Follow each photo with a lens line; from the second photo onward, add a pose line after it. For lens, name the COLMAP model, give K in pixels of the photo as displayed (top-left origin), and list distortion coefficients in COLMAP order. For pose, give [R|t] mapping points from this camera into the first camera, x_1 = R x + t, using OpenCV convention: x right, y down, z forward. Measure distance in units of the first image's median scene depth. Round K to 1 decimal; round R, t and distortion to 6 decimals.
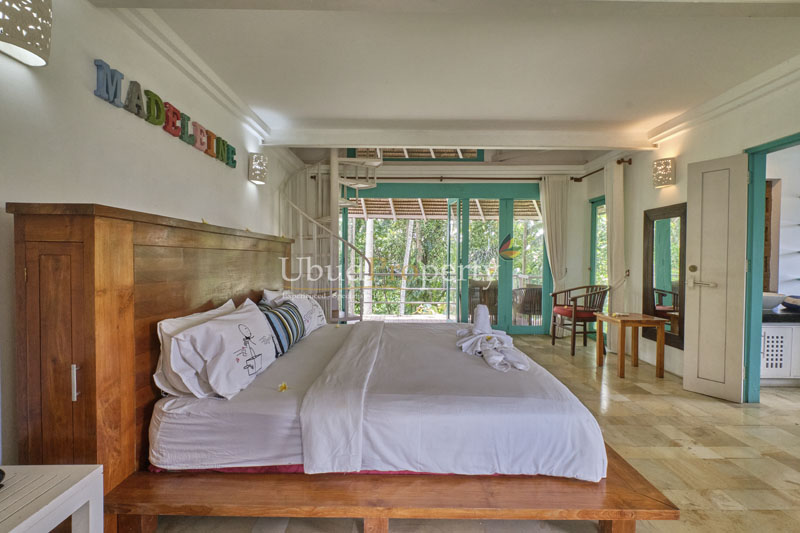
lens RADIAL K [[355.3, 0, 397.9], [0, 355.3, 265.3], [0, 0, 1]] dist [0.004144, -0.001020]
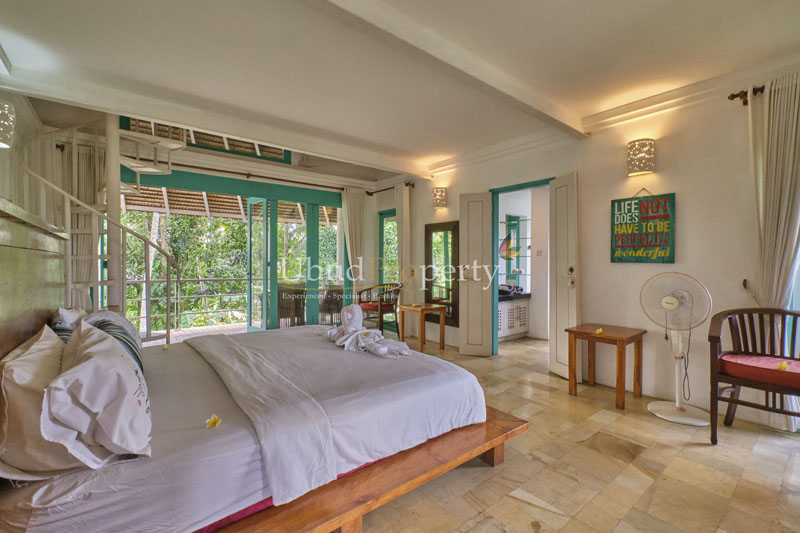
lens RADIAL K [[355.3, 0, 401.1], [0, 355.3, 266.2], [0, 0, 1]] dist [0.004144, -0.001020]
pose [[0.780596, -0.010812, 0.624942, -0.225856], [0.013625, 0.999907, 0.000282, -0.002740], [-0.624887, 0.008295, 0.780671, 0.044313]]
